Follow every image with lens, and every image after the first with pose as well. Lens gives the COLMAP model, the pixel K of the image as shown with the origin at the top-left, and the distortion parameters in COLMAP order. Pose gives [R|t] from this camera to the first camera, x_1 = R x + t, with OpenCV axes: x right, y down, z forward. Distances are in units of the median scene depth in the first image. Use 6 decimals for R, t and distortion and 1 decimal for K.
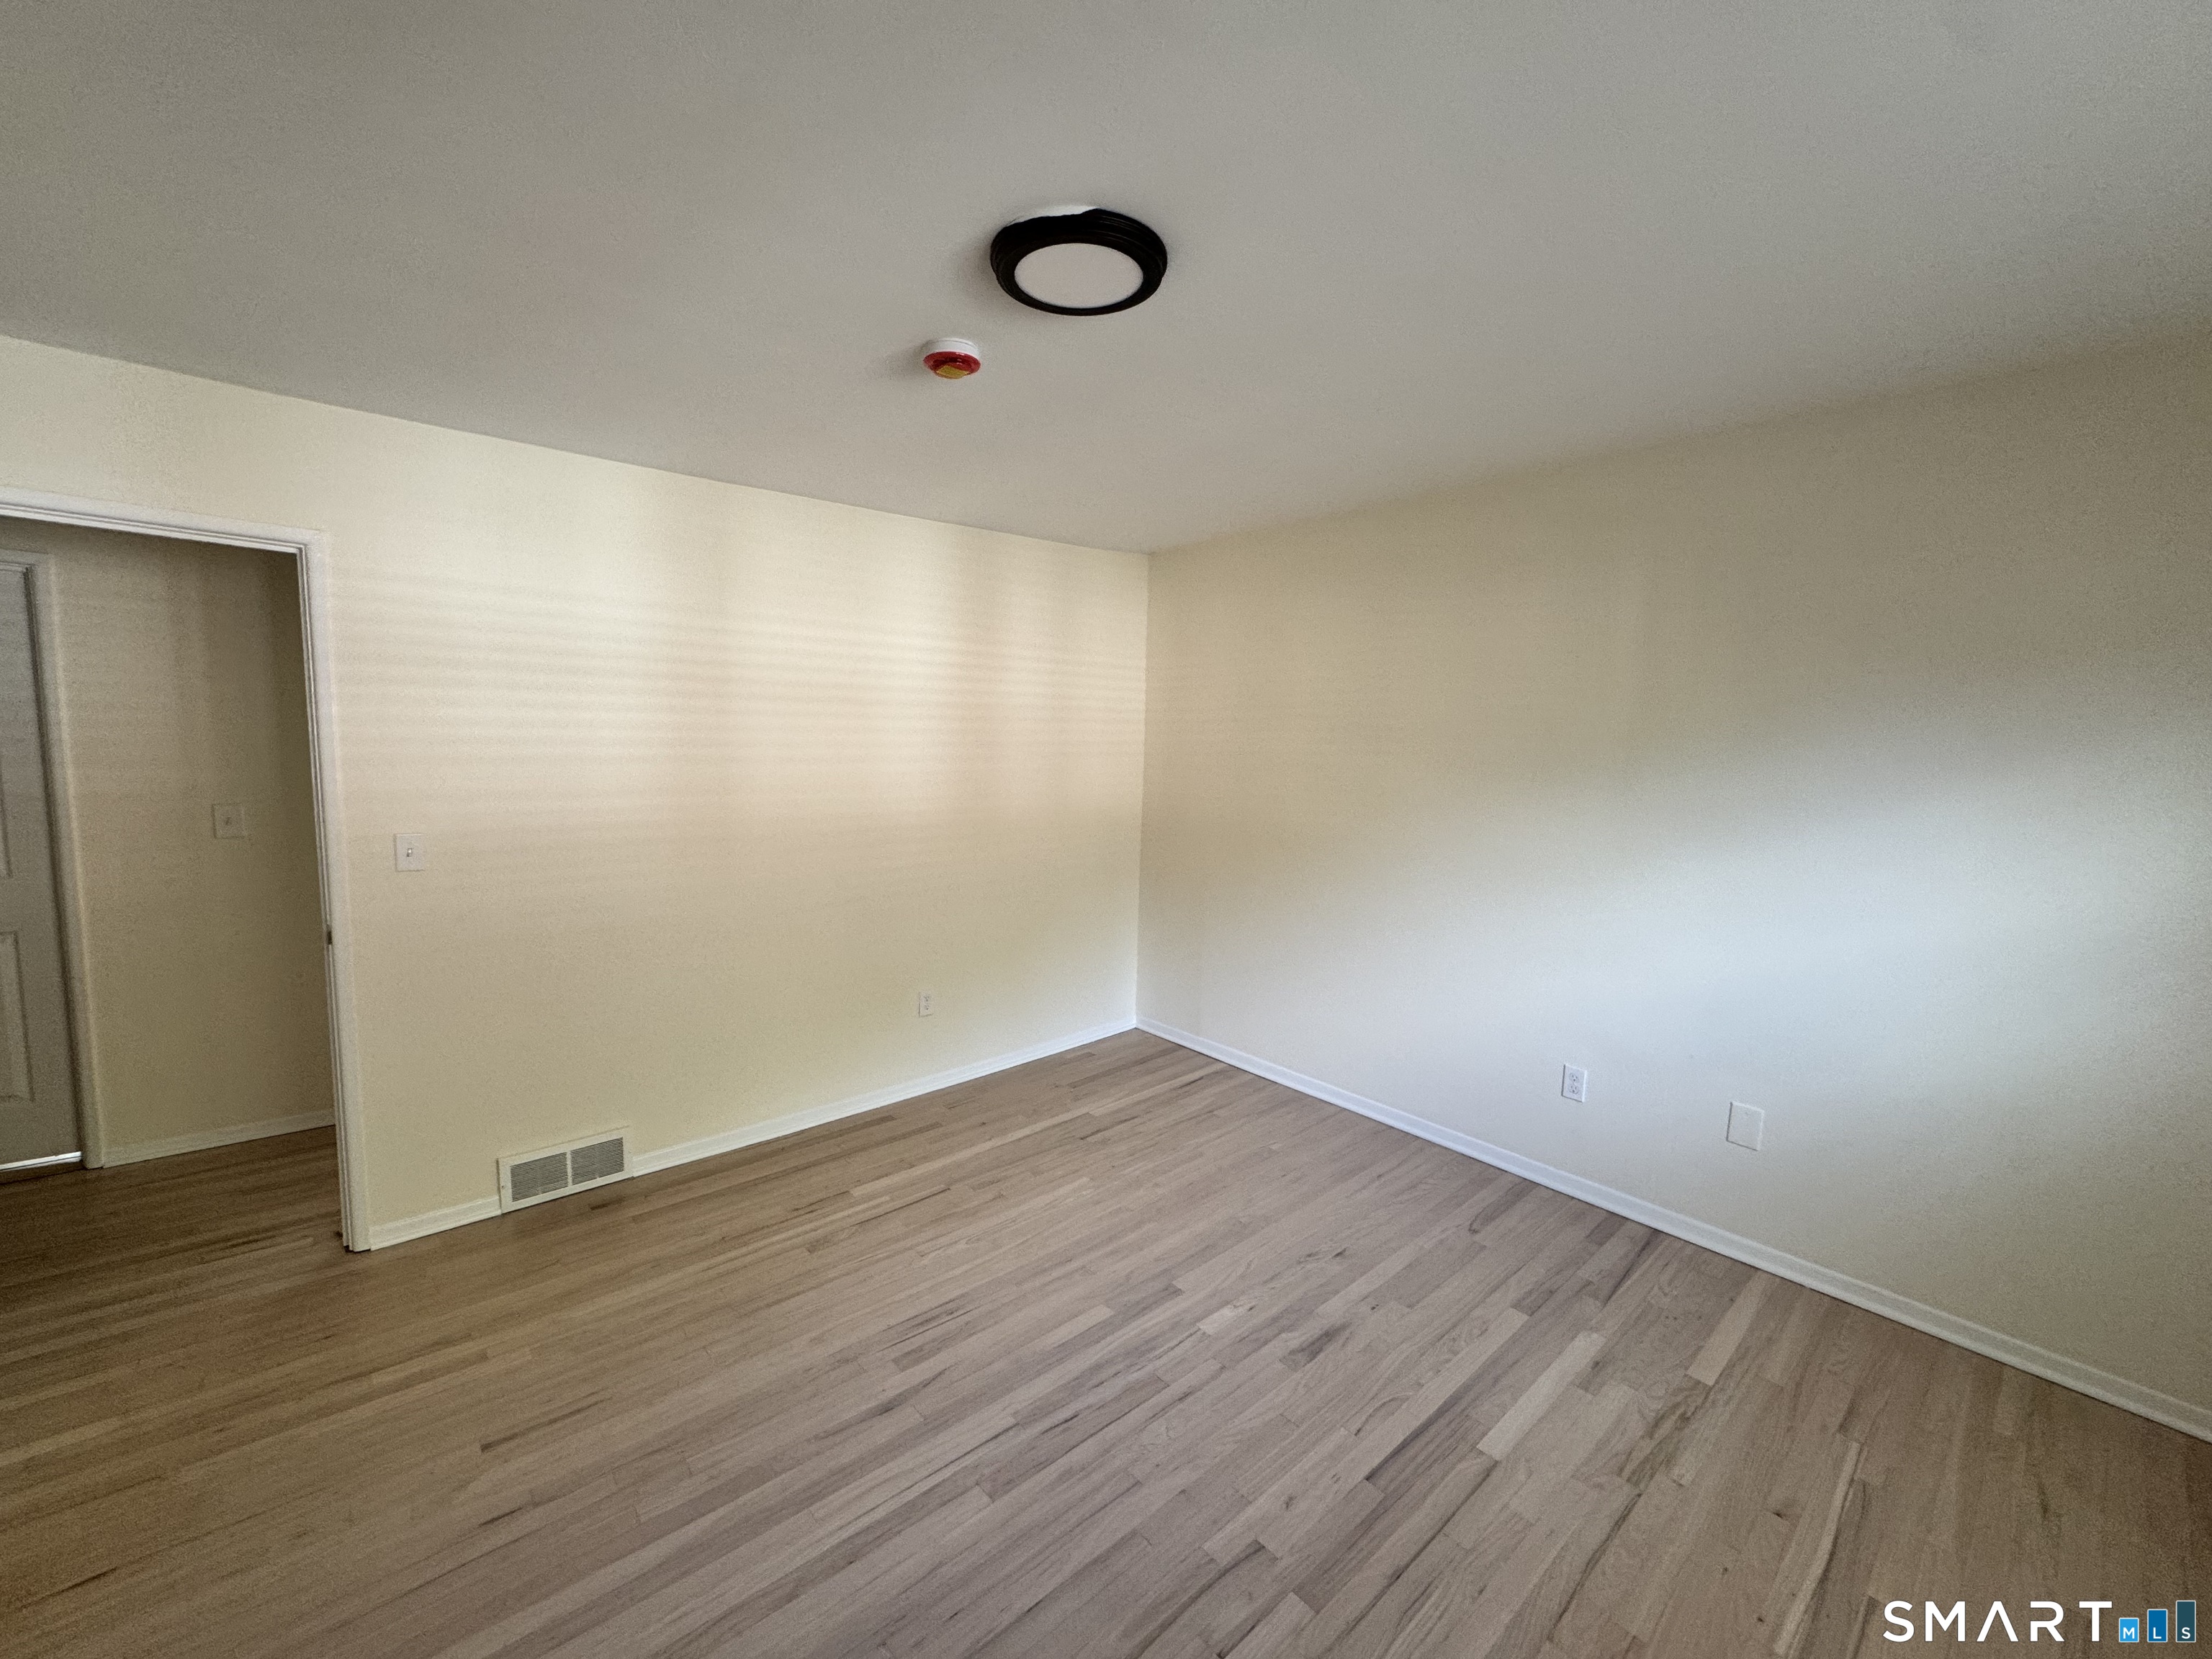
lens RADIAL K [[880.2, 0, 1105.9], [0, 880.2, 822.0], [0, 0, 1]] dist [-0.000356, -0.000550]
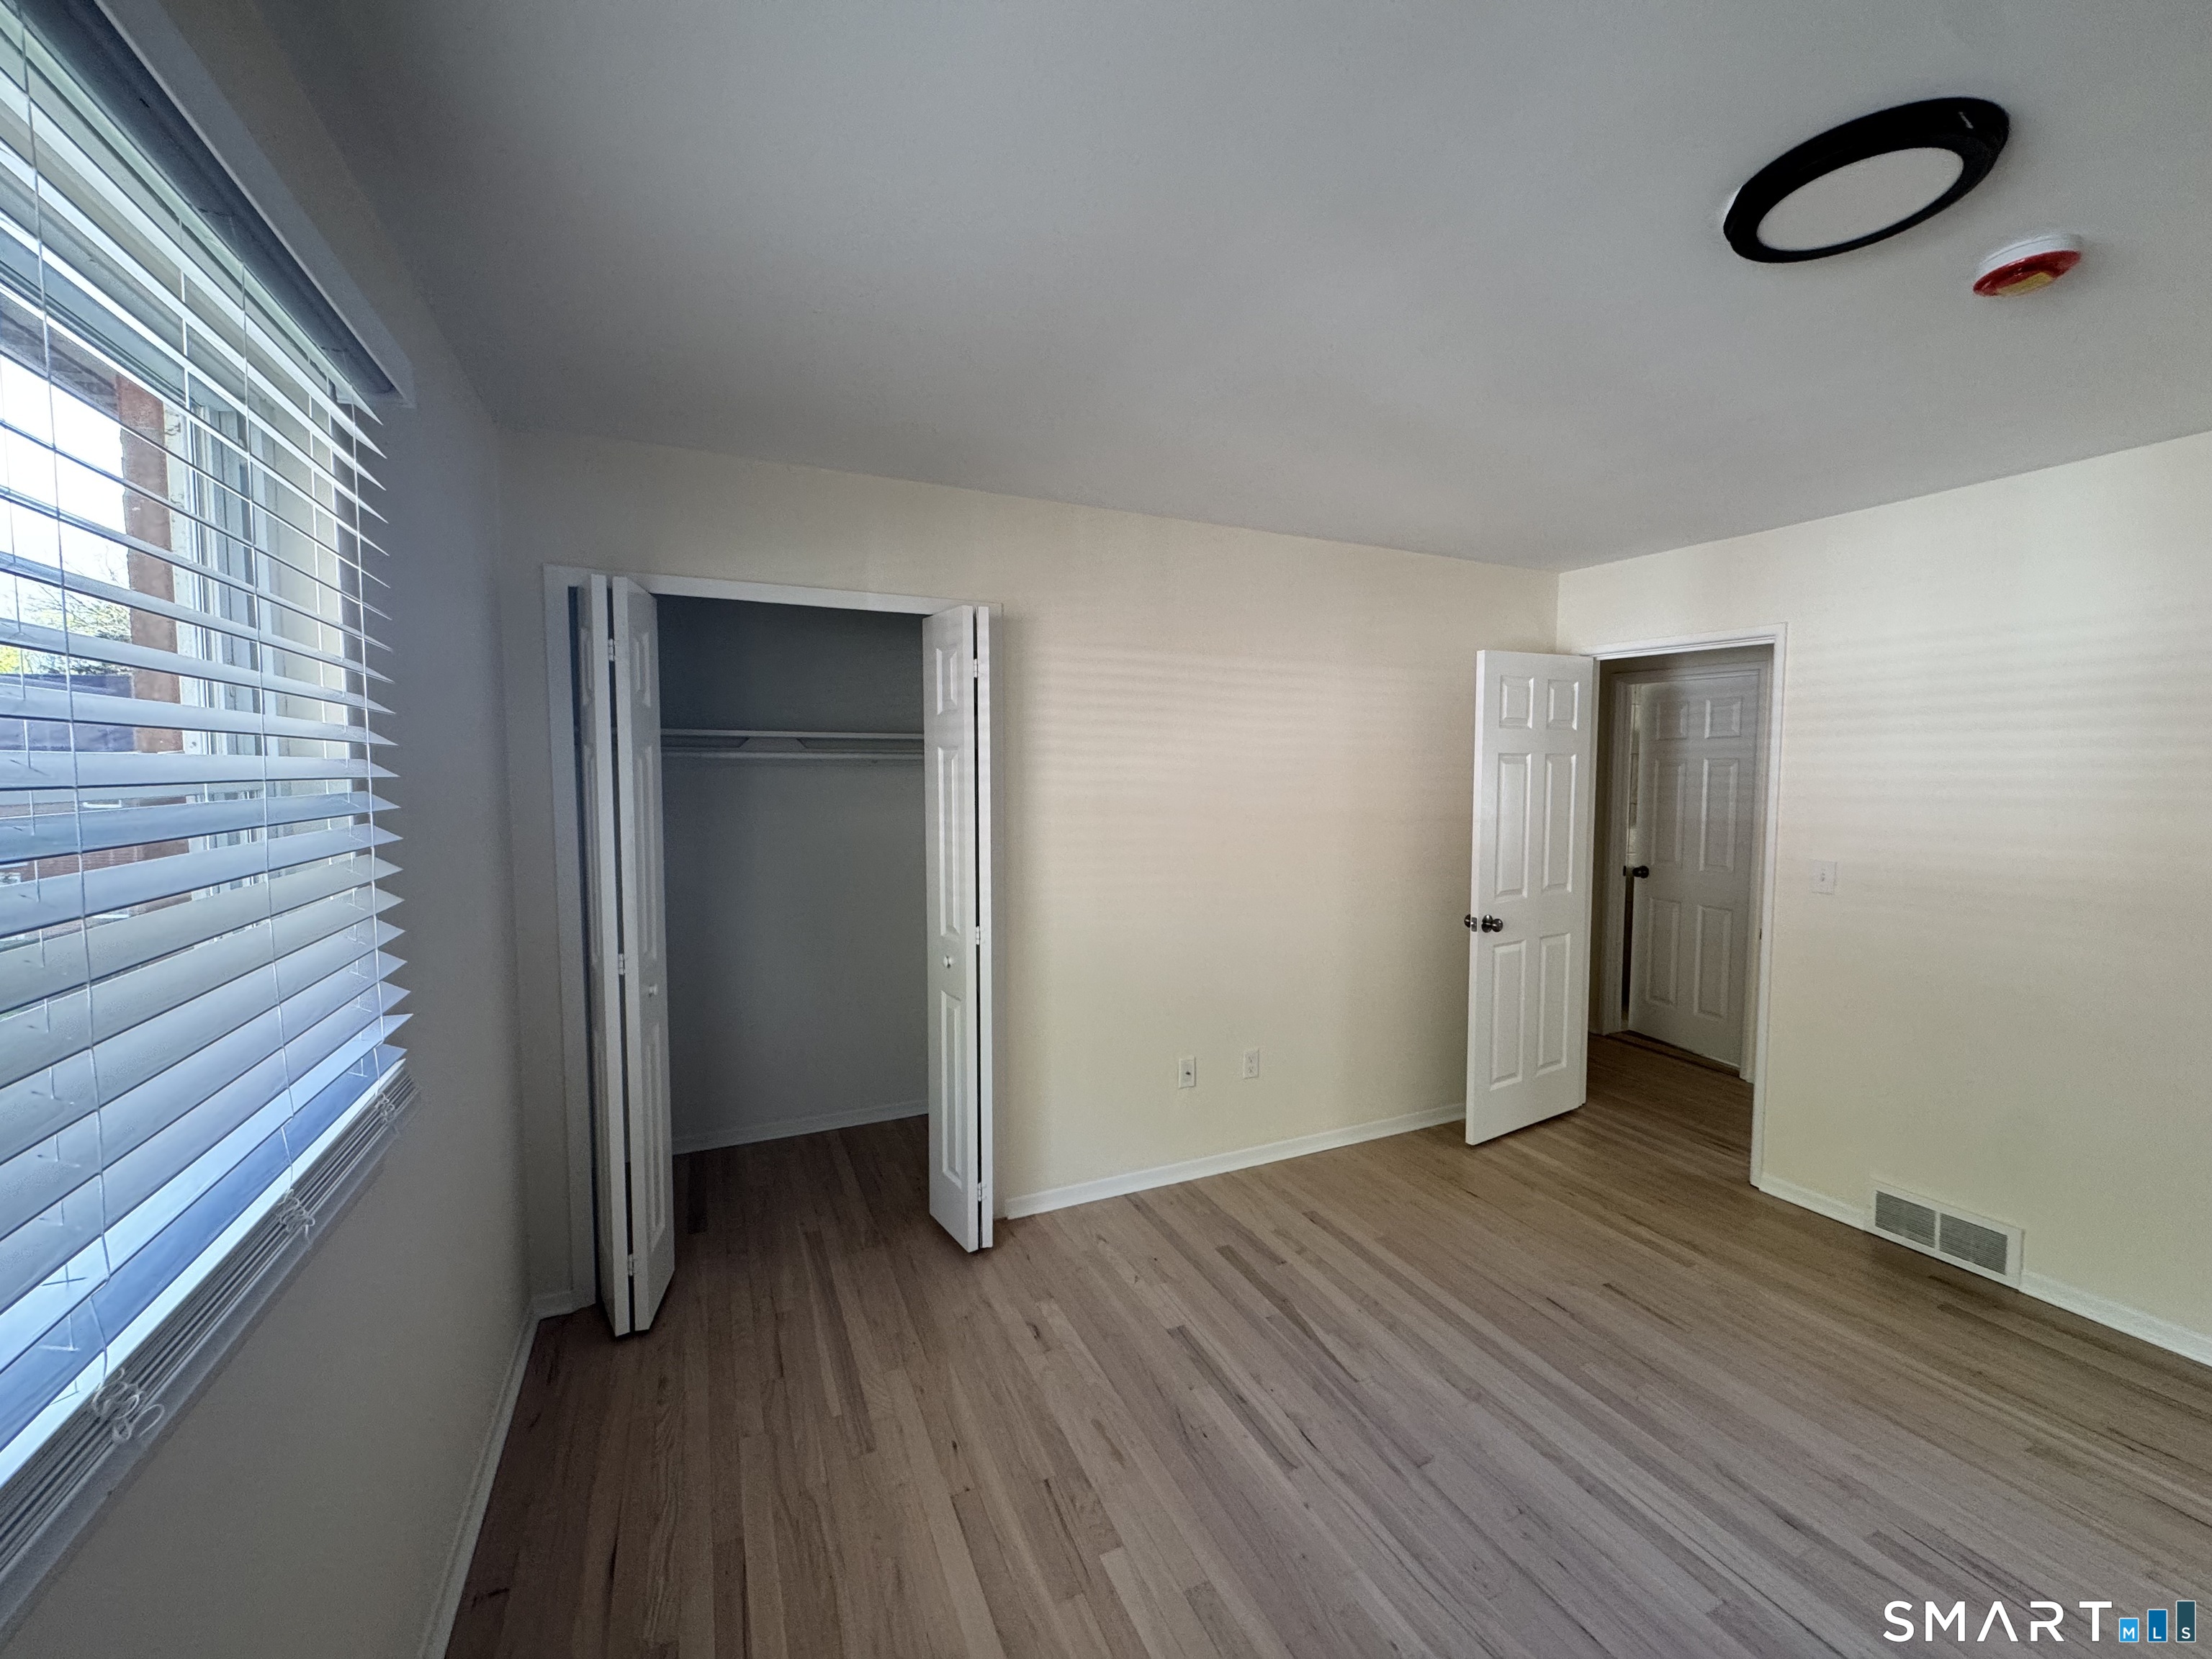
lens RADIAL K [[880.2, 0, 1106.0], [0, 880.2, 828.2], [0, 0, 1]] dist [-0.000356, -0.000550]
pose [[-0.273225, 0.041244, -0.961066, 0.649609], [-0.092637, 0.993309, 0.068964, -0.026246], [0.957479, 0.107873, -0.267576, 0.417992]]
